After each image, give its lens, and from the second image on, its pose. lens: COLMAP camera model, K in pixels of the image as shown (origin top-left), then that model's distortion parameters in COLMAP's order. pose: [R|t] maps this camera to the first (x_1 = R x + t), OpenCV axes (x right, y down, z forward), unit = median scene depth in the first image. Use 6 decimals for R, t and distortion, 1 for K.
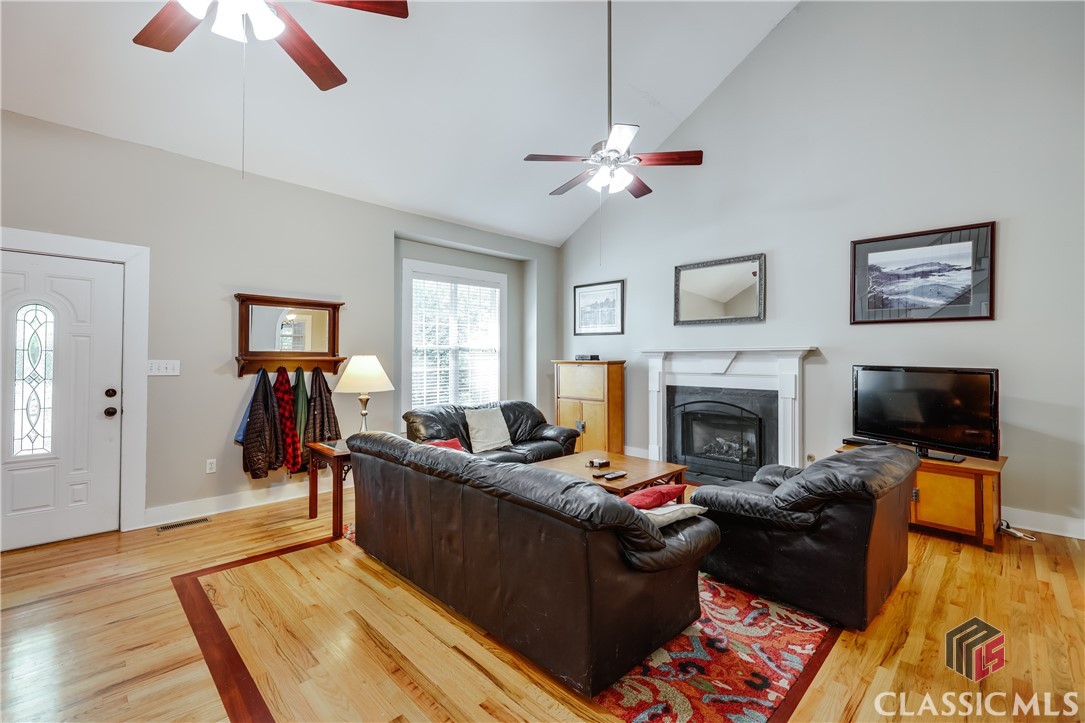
lens RADIAL K [[460.5, 0, 540.9], [0, 460.5, 358.2], [0, 0, 1]] dist [0.000594, -0.000198]
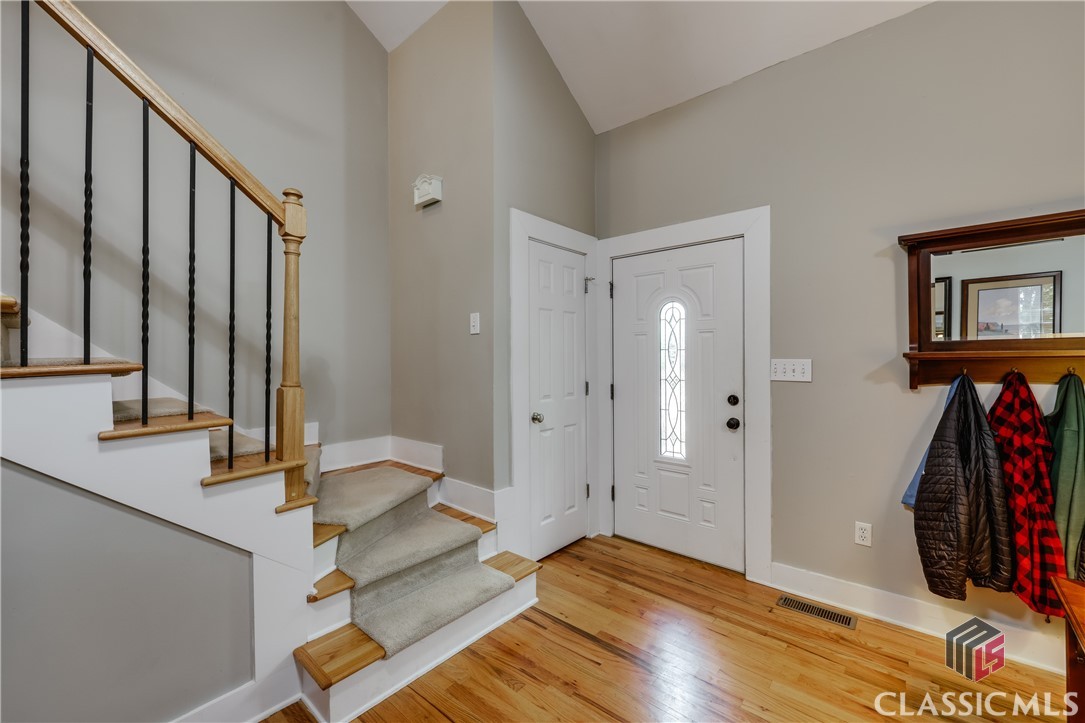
lens RADIAL K [[437.7, 0, 540.6], [0, 437.7, 357.9], [0, 0, 1]] dist [0.004274, 0.000331]
pose [[0.073155, -0.004806, -0.997309, -0.167776], [0.013816, 0.999897, -0.003805, -0.000377], [0.997225, -0.013501, 0.073214, 0.529563]]
